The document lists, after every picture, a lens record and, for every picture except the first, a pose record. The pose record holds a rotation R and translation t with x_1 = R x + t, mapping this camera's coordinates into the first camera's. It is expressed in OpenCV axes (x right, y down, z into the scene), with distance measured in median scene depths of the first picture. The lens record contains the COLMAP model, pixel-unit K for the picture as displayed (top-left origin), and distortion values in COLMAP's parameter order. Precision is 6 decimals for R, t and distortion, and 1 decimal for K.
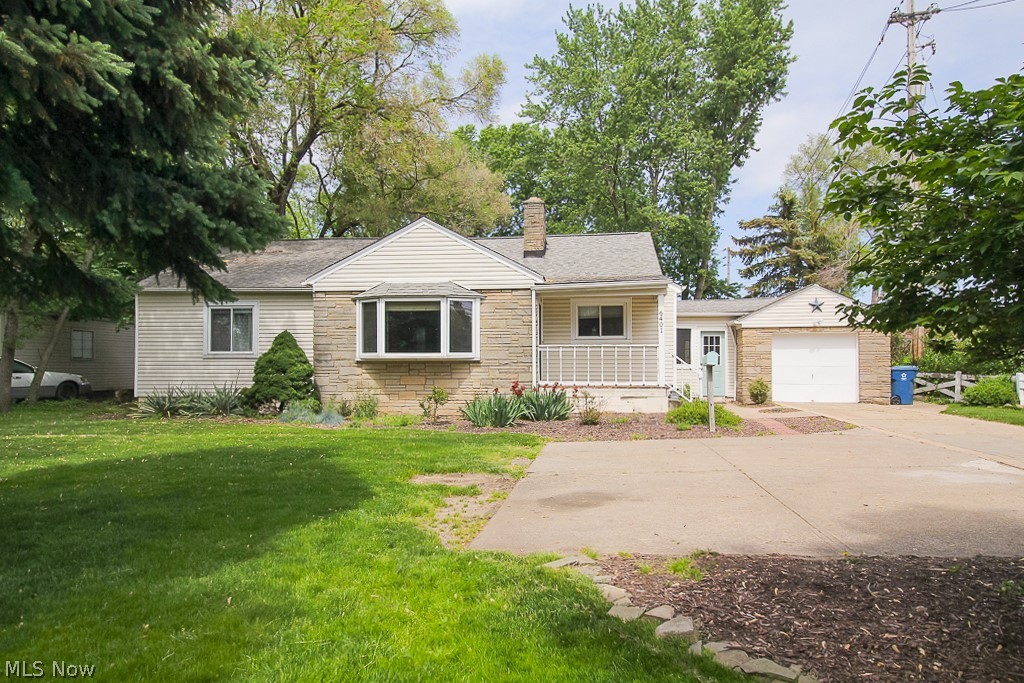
lens RADIAL K [[654.2, 0, 511.9], [0, 654.2, 366.0], [0, 0, 1]] dist [-0.002369, -0.000225]
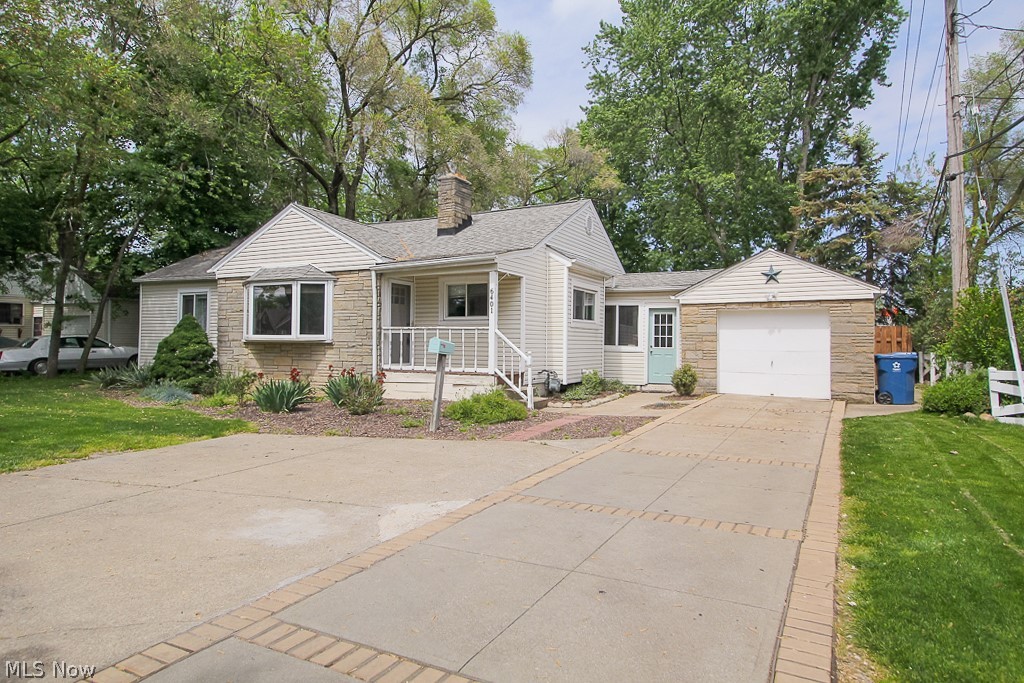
lens RADIAL K [[619.6, 0, 512.0], [0, 619.6, 341.5], [0, 0, 1]] dist [0.003361, 0.000138]
pose [[0.928665, 0.007697, -0.370841, 0.544725], [-0.005943, 0.999965, 0.005873, -0.016952], [0.370873, -0.003250, 0.928678, 0.217451]]
